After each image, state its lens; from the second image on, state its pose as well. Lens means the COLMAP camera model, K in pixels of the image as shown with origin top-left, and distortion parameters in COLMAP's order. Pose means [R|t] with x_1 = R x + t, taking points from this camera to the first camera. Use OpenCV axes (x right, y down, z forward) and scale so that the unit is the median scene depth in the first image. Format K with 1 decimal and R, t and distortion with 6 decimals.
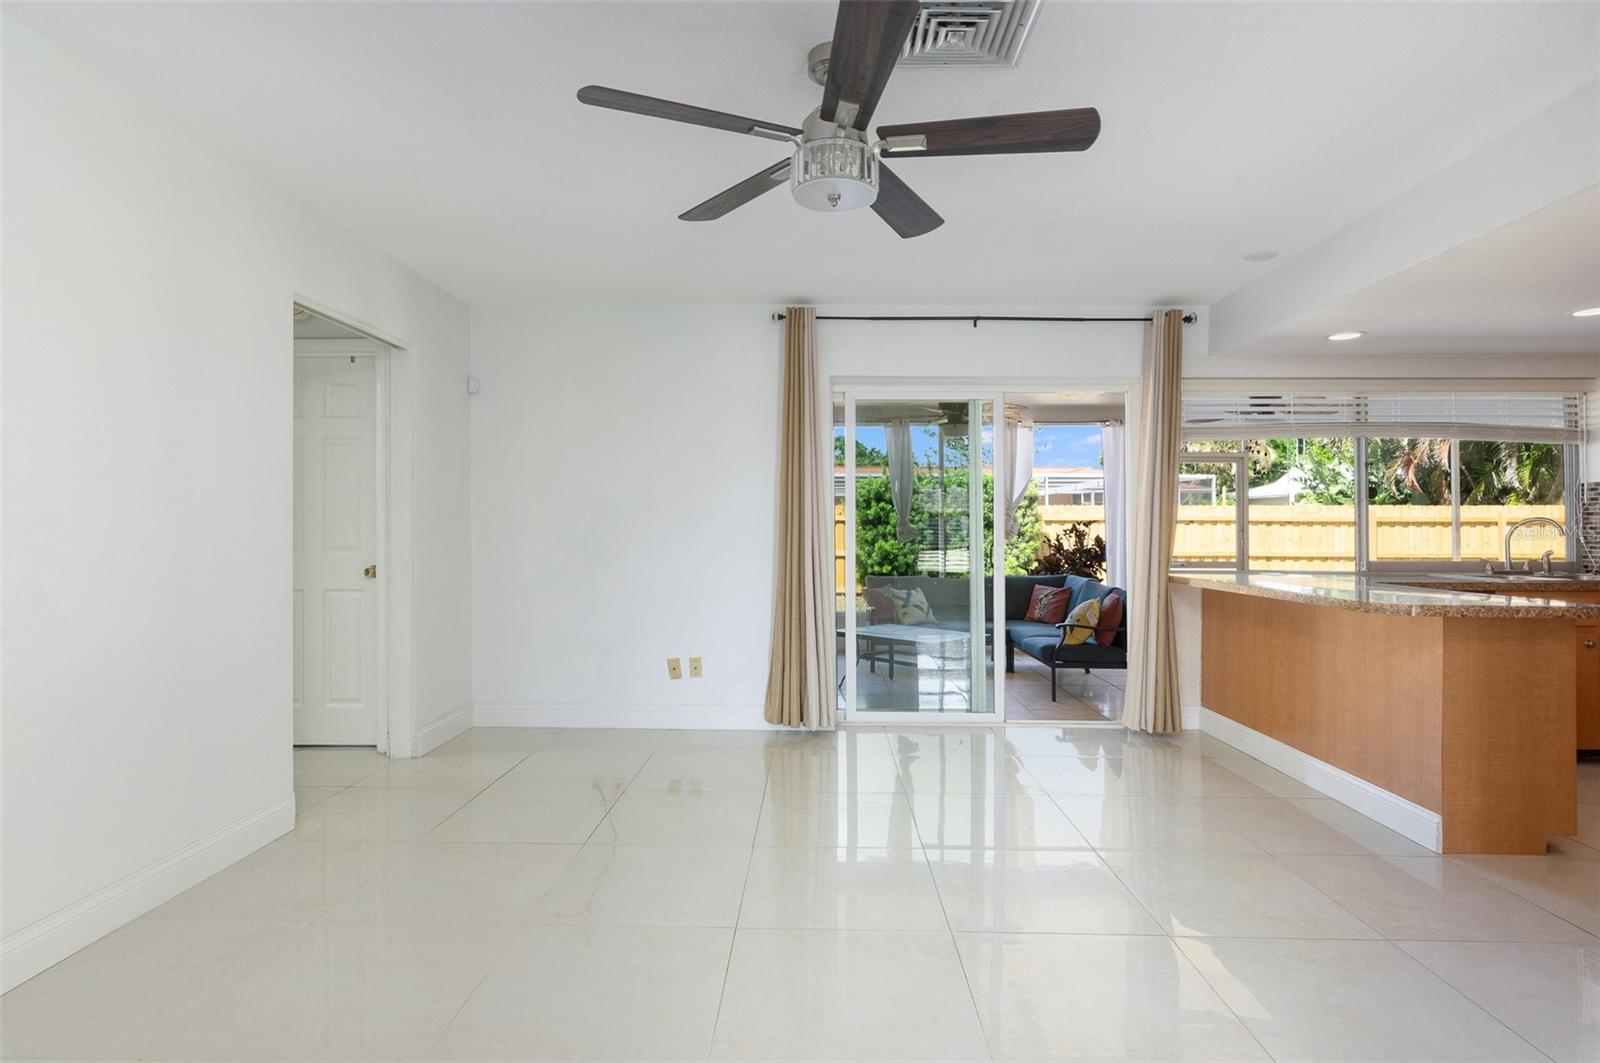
lens RADIAL K [[841.0, 0, 796.1], [0, 841.0, 528.2], [0, 0, 1]] dist [0.000094, 0.002240]
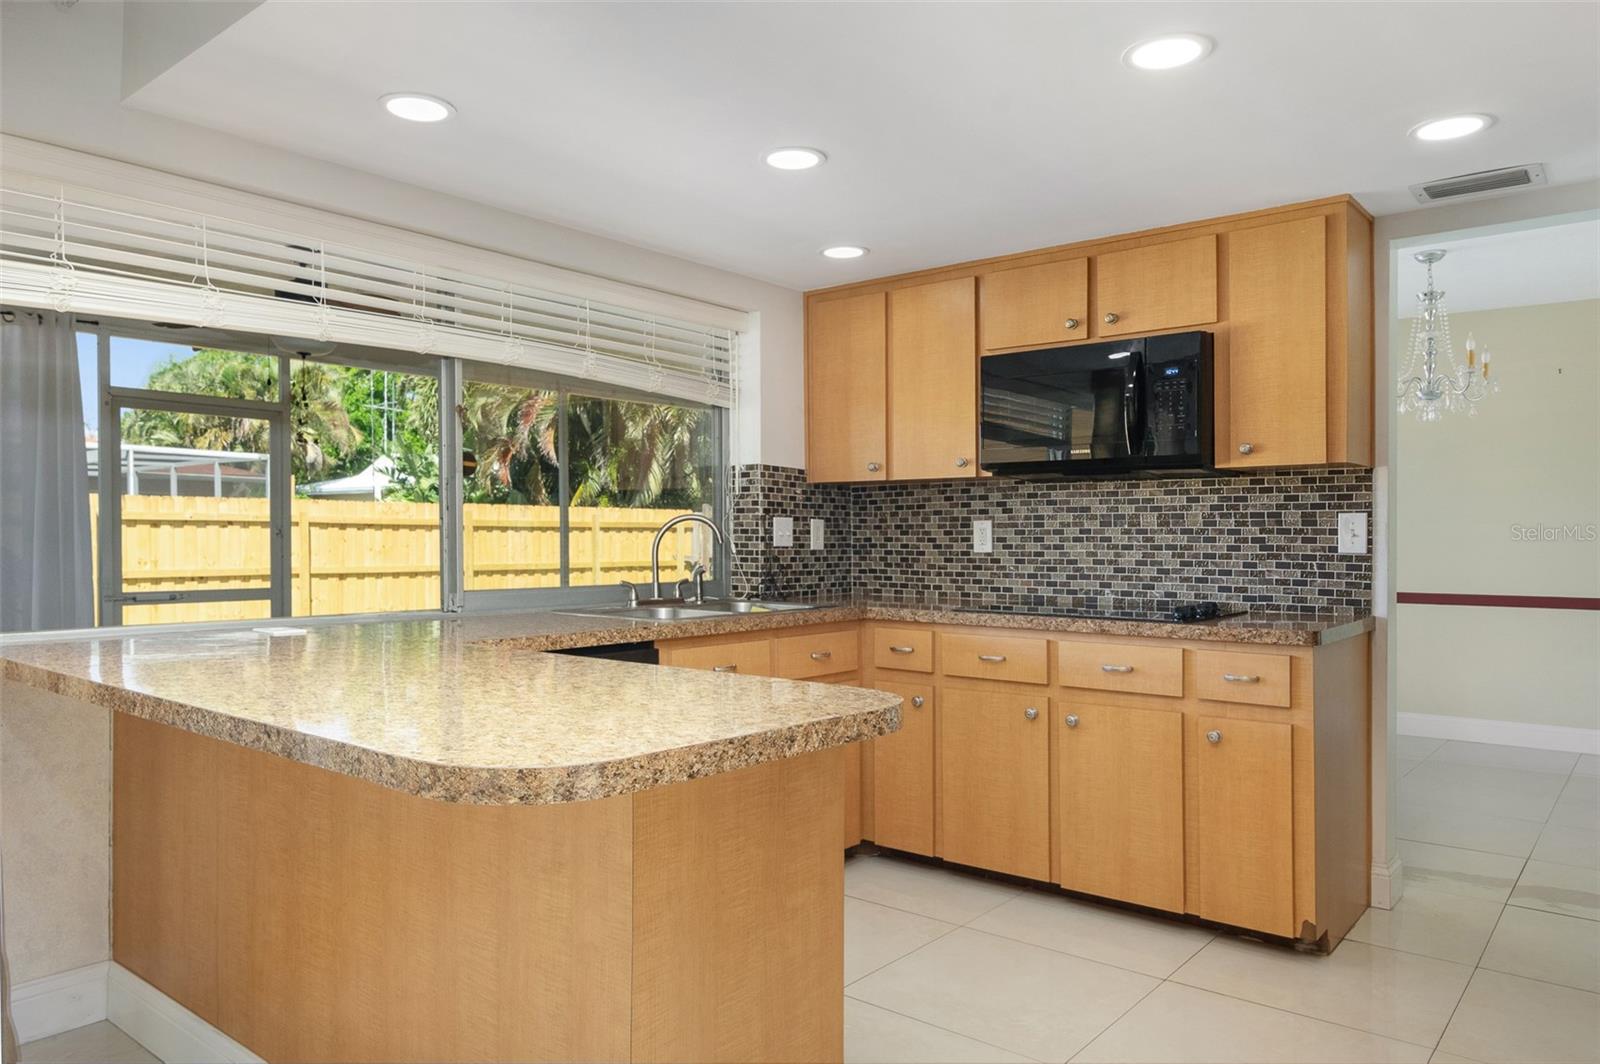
lens RADIAL K [[1108.5, 0, 793.3], [0, 1108.5, 538.9], [0, 0, 1]] dist [-0.005439, -0.009941]
pose [[0.632330, -0.001268, 0.774698, 0.082465], [-0.002299, 0.999991, 0.003514, 0.000820], [-0.774695, -0.004003, 0.632322, 0.120496]]
